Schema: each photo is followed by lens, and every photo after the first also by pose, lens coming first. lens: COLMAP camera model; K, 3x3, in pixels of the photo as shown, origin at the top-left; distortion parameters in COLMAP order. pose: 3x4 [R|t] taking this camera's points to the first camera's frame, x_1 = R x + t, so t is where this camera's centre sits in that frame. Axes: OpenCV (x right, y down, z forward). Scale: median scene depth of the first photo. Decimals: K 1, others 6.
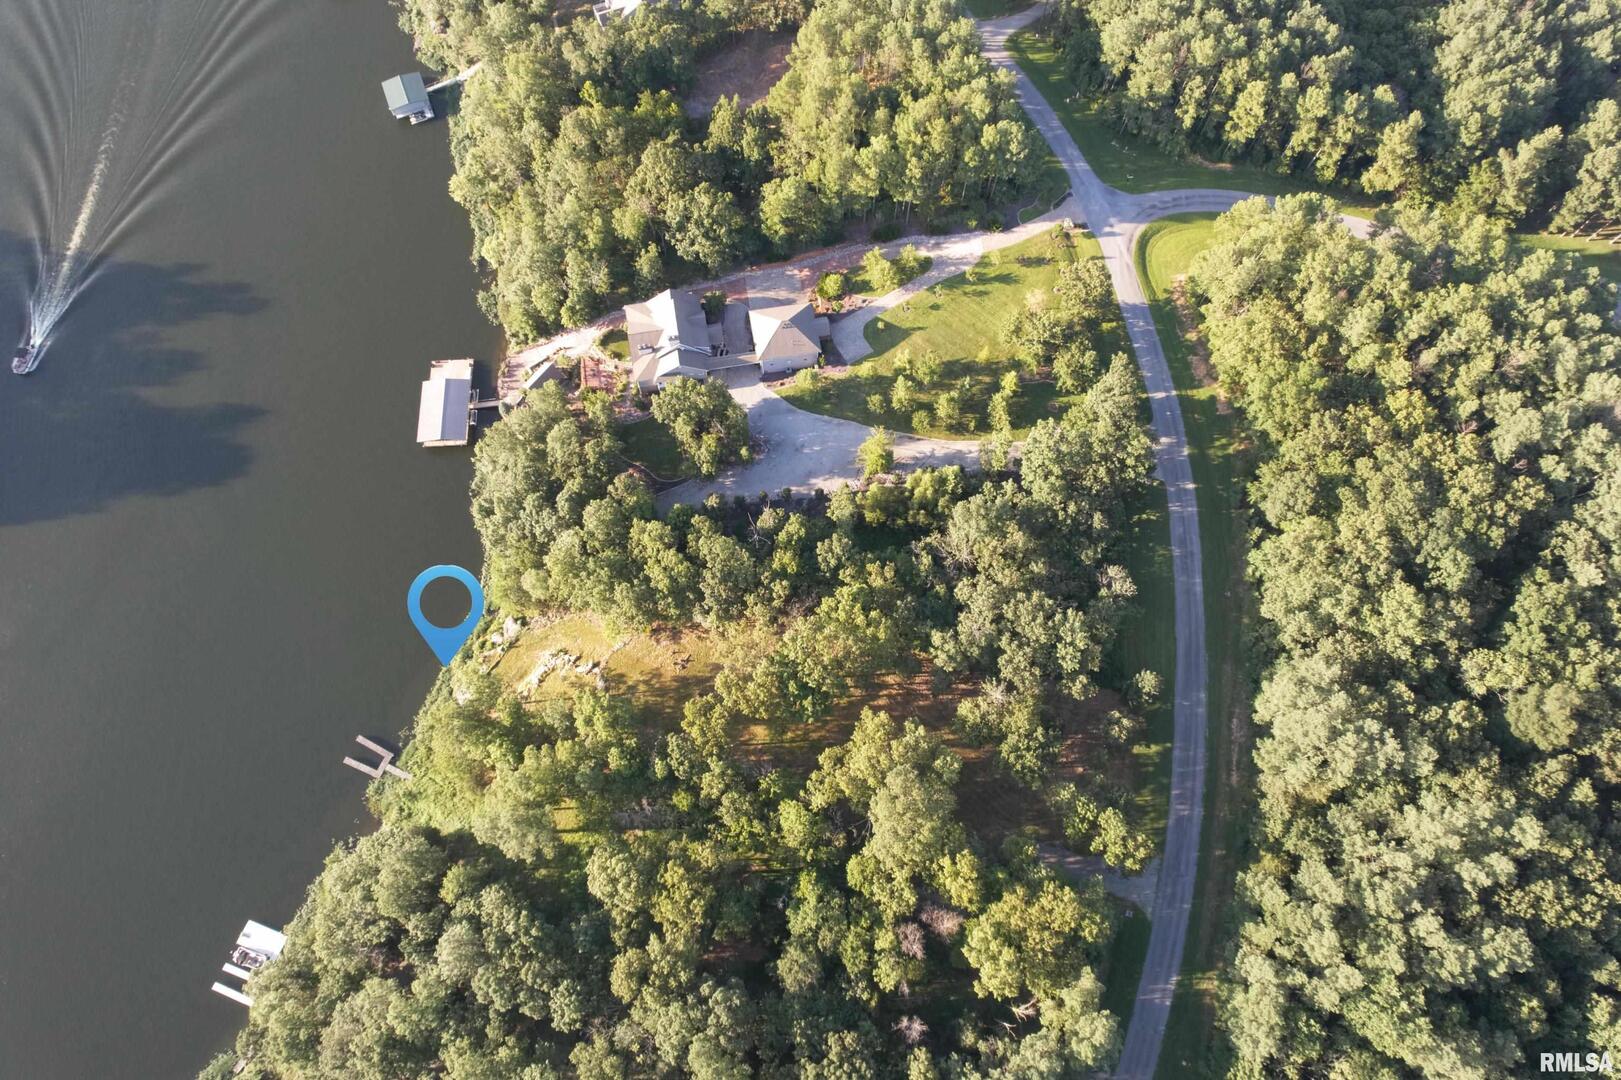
lens RADIAL K [[1012.7, 0, 828.1], [0, 1012.7, 542.1], [0, 0, 1]] dist [-0.066320, 0.057721]
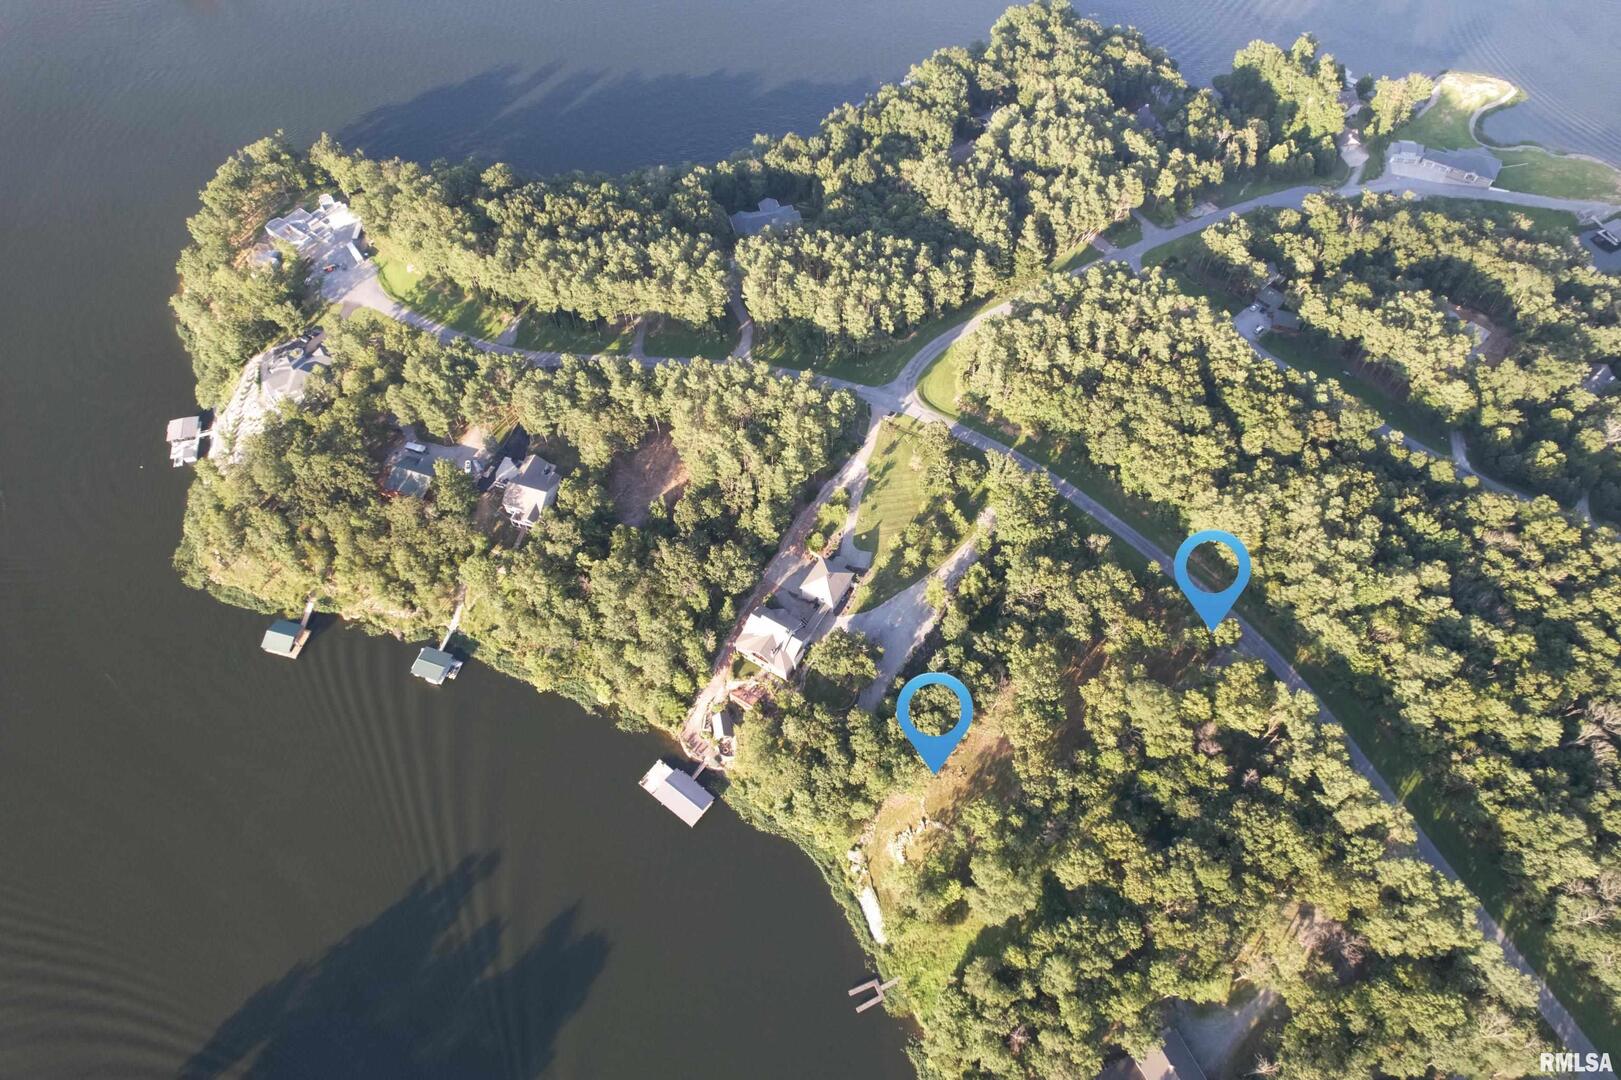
lens RADIAL K [[1012.7, 0, 828.1], [0, 1012.7, 542.1], [0, 0, 1]] dist [-0.066320, 0.057721]
pose [[0.655884, -0.645838, 0.390780, -0.689464], [0.710787, 0.702695, -0.031645, -0.233013], [-0.254162, 0.298517, 0.919940, -0.466008]]
